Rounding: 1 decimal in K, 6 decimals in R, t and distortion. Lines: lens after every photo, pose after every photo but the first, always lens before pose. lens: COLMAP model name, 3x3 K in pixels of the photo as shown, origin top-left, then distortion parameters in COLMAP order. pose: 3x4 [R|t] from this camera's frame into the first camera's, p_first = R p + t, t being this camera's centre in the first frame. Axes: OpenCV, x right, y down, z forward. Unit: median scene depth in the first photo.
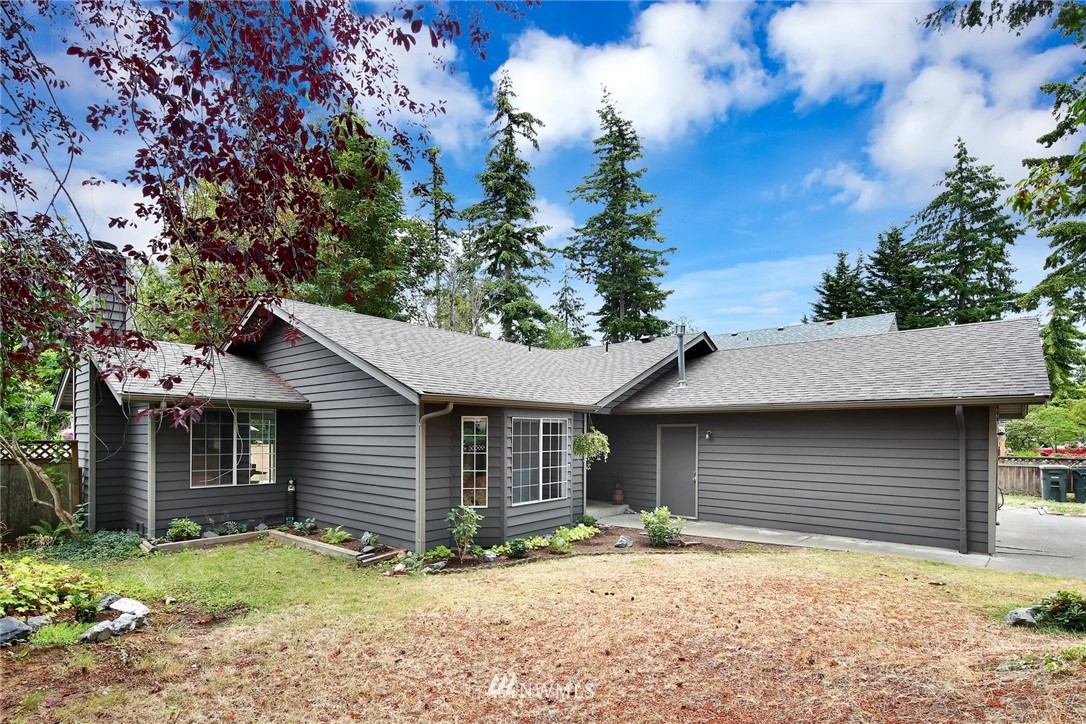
lens RADIAL K [[534.5, 0, 542.1], [0, 534.5, 438.1], [0, 0, 1]] dist [0.002732, 0.000324]
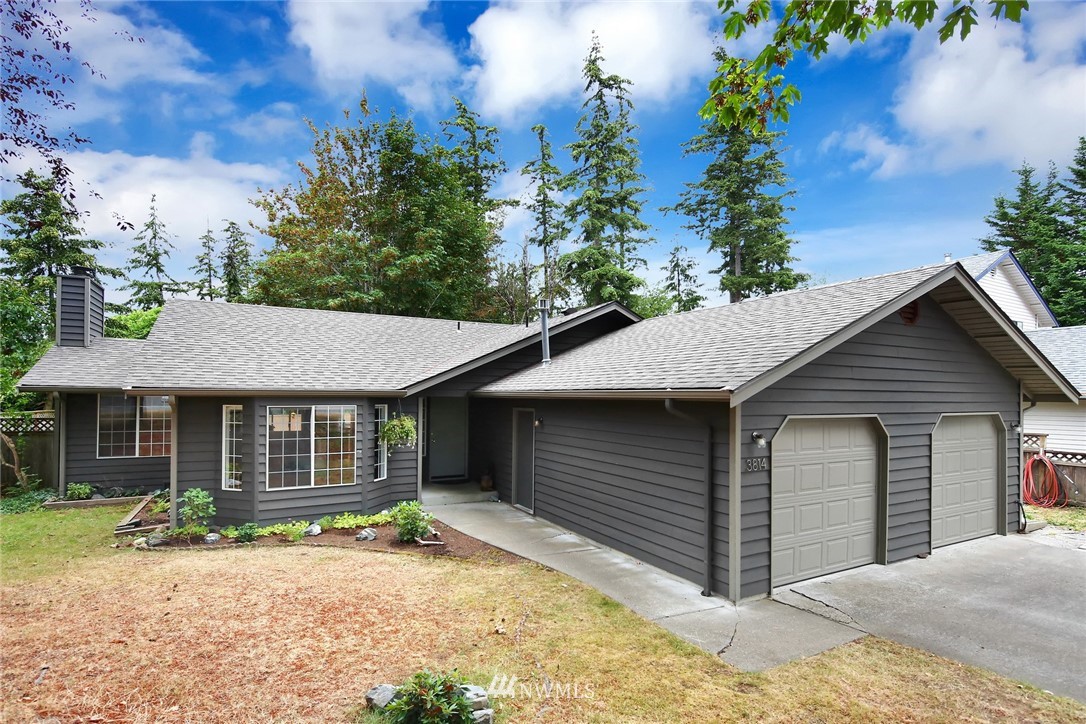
lens RADIAL K [[534.8, 0, 543.6], [0, 534.8, 391.0], [0, 0, 1]] dist [0.000063, 0.000257]
pose [[0.936369, 0.000529, -0.351016, 0.577678], [-0.006710, 0.999843, -0.016394, -0.038461], [0.350952, 0.017706, 0.936226, 0.147065]]
